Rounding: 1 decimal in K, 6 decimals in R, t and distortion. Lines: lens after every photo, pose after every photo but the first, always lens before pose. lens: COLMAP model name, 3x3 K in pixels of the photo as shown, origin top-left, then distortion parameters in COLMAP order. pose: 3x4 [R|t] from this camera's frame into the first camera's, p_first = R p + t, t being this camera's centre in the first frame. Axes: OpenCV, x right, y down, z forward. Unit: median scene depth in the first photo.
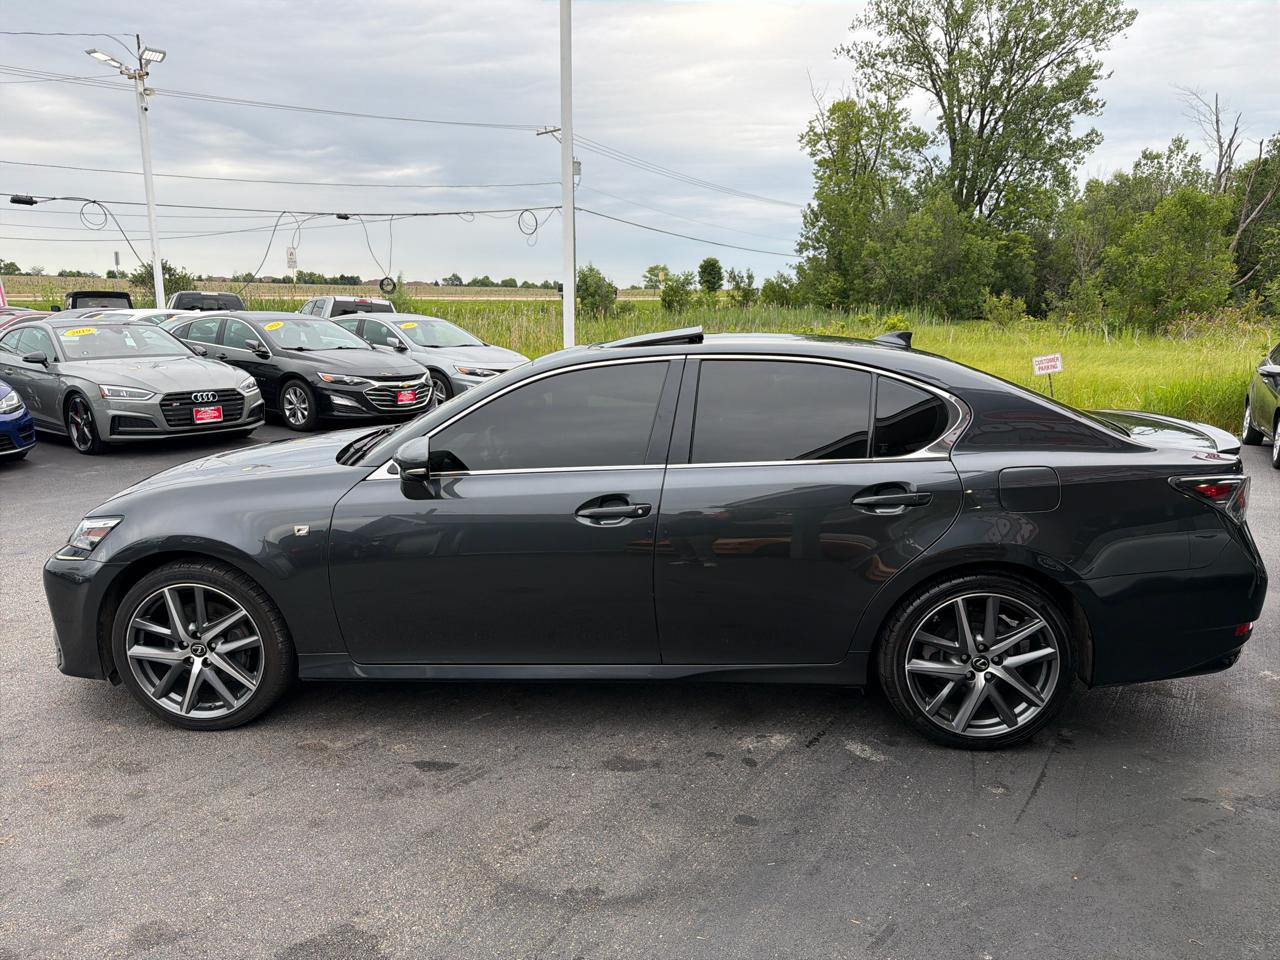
lens RADIAL K [[908.1, 0, 630.2], [0, 908.1, 487.5], [0, 0, 1]] dist [0.027166, -0.038653]
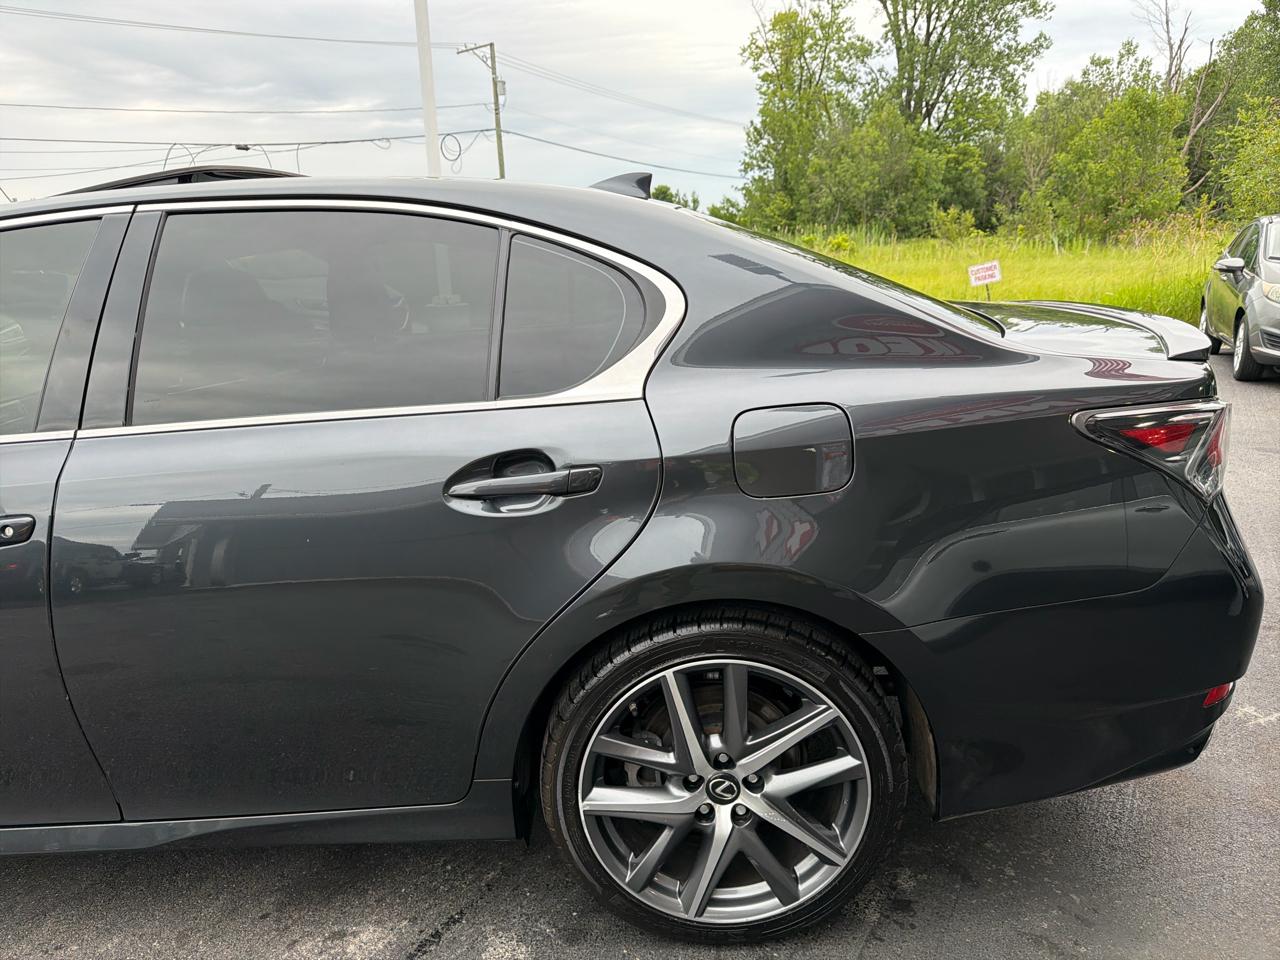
lens RADIAL K [[908.1, 0, 638.7], [0, 908.1, 480.4], [0, 0, 1]] dist [0.027166, -0.038653]
pose [[0.997971, -0.047648, 0.042223, 0.085601], [0.044969, 0.997045, 0.062276, -0.004196], [-0.045066, -0.060251, 0.997165, 0.132120]]
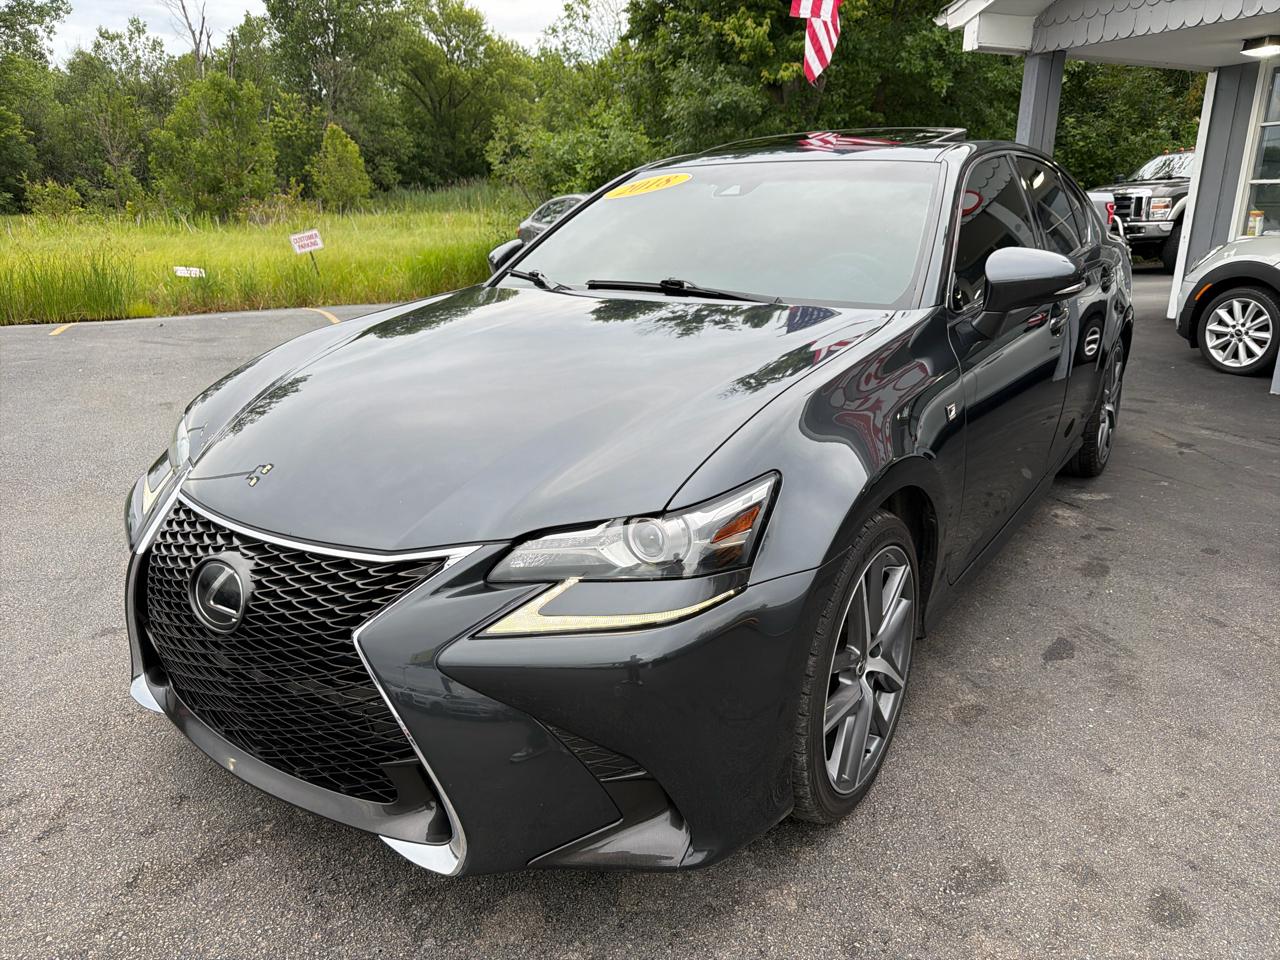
lens RADIAL K [[908.1, 0, 647.1], [0, 908.1, 497.1], [0, 0, 1]] dist [0.027166, -0.038653]
pose [[0.504374, -0.272682, 0.819300, -0.276302], [0.176541, 0.961350, 0.211279, -0.018726], [-0.845246, 0.038076, 0.533019, 0.228839]]
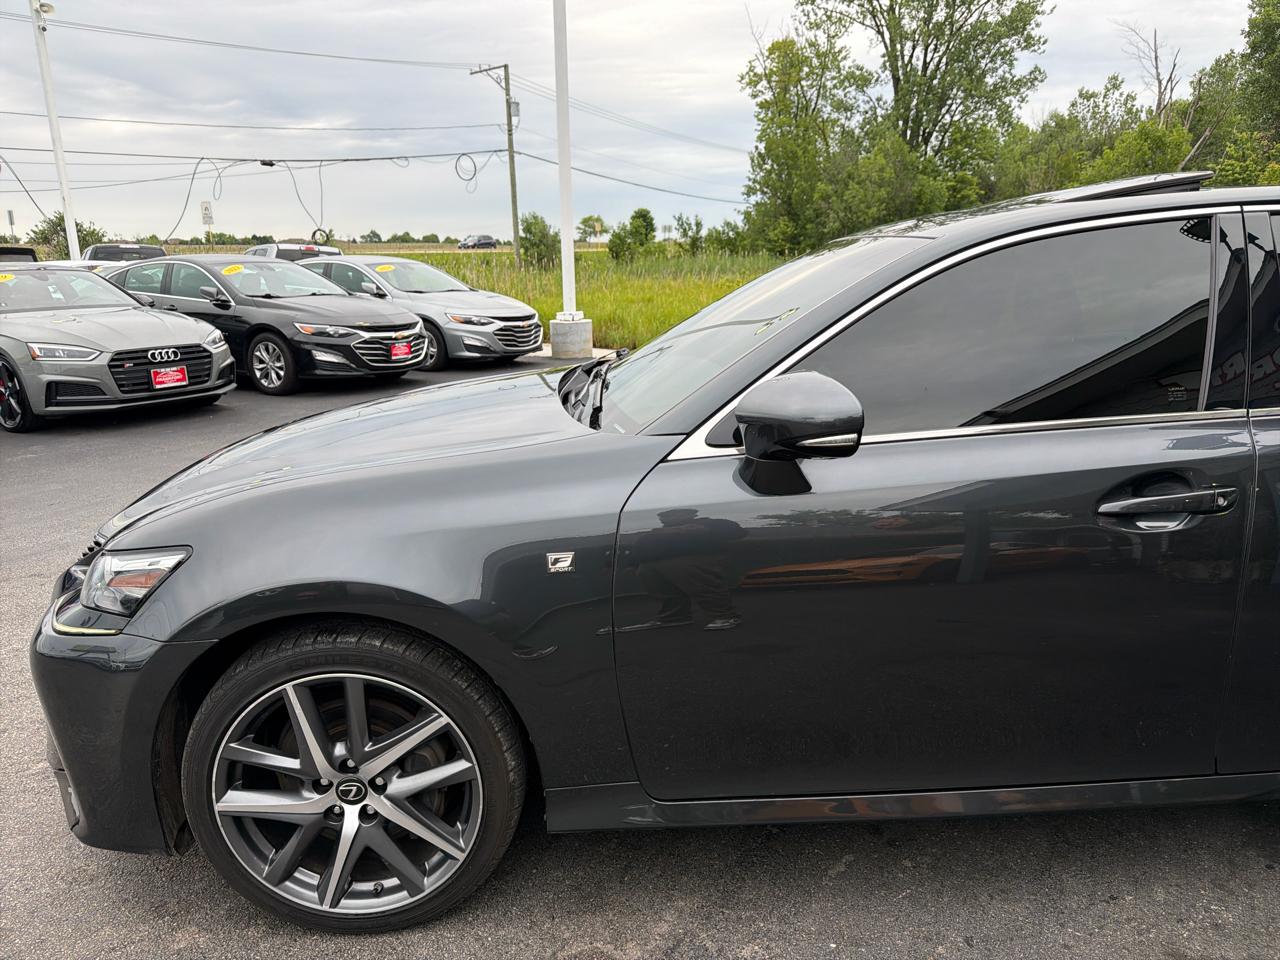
lens RADIAL K [[908.1, 0, 629.0], [0, 908.1, 485.1], [0, 0, 1]] dist [0.027166, -0.038653]
pose [[0.996494, -0.040095, 0.073426, -0.096900], [0.036832, 0.998296, 0.045262, -0.005095], [-0.075116, -0.042399, 0.996273, 0.131540]]
